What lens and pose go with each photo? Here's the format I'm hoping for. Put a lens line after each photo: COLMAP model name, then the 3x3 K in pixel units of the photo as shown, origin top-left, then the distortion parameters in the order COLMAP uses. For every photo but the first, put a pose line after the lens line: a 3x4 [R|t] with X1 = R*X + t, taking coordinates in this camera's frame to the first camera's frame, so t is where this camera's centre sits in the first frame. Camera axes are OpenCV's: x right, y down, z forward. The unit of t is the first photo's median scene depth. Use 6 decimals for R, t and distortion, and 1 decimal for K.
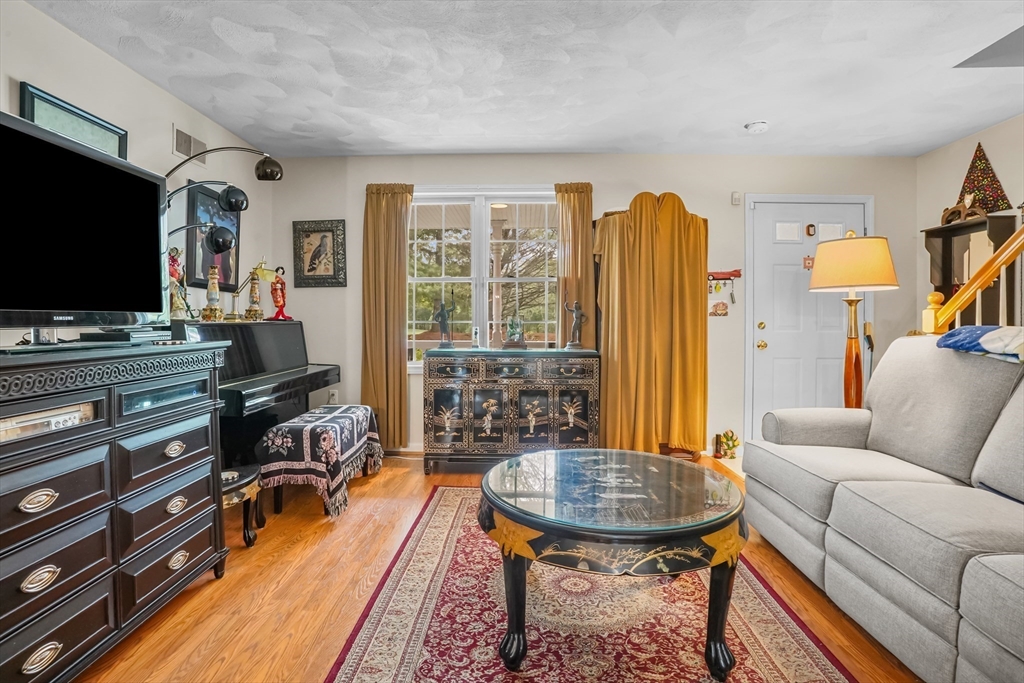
lens RADIAL K [[496.6, 0, 508.8], [0, 496.6, 319.9], [0, 0, 1]] dist [-0.023723, 0.000334]
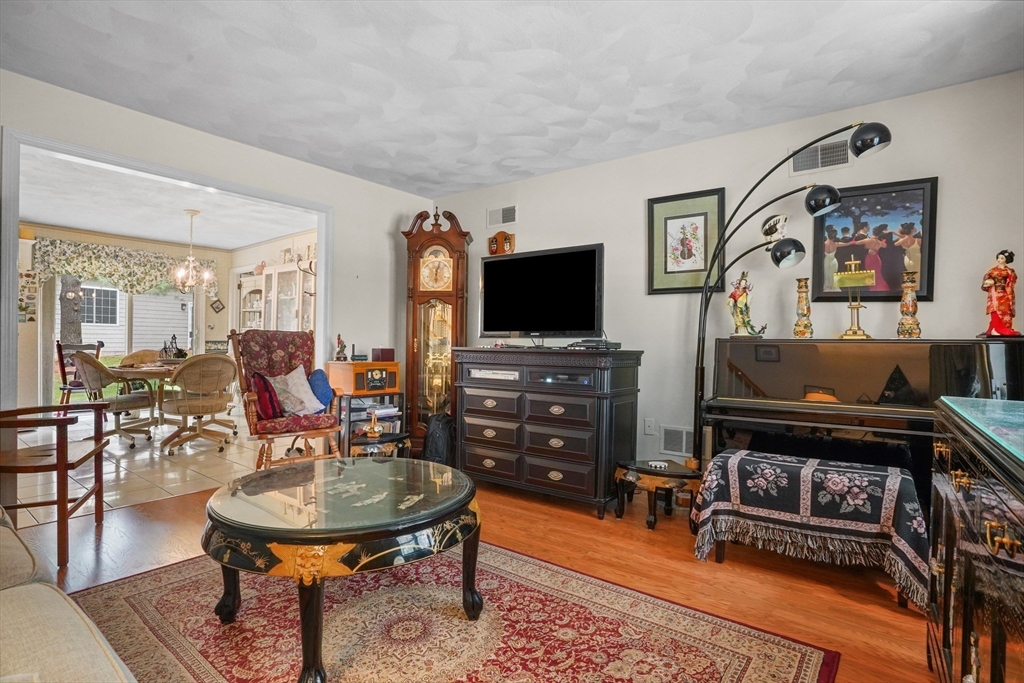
lens RADIAL K [[508.0, 0, 512.0], [0, 508.0, 341.5], [0, 0, 1]] dist [-0.035977, 0.000766]
pose [[-0.580859, -0.015656, -0.813853, 0.318633], [-0.011855, 0.999872, -0.010774, 0.016674], [0.813918, 0.003390, -0.580970, 0.703974]]
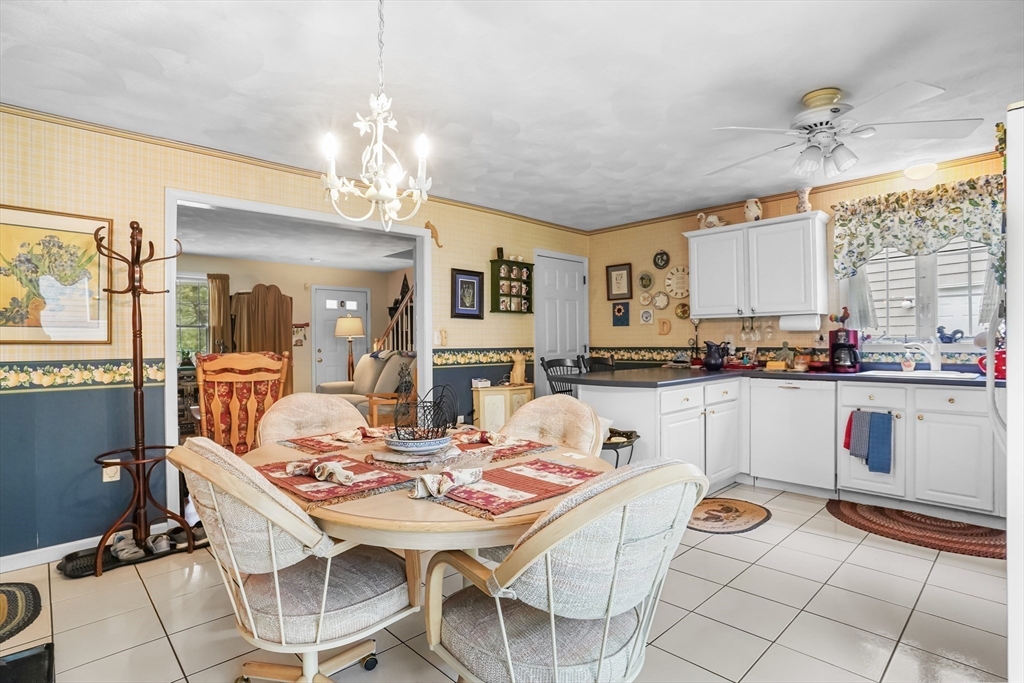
lens RADIAL K [[524.7, 0, 512.0], [0, 524.7, 341.5], [0, 0, 1]] dist [-0.003987, -0.000209]
pose [[0.695528, -0.009780, 0.718433, -0.900236], [0.011639, 0.999930, 0.002344, -0.041146], [-0.718405, 0.006731, 0.695592, -1.981328]]
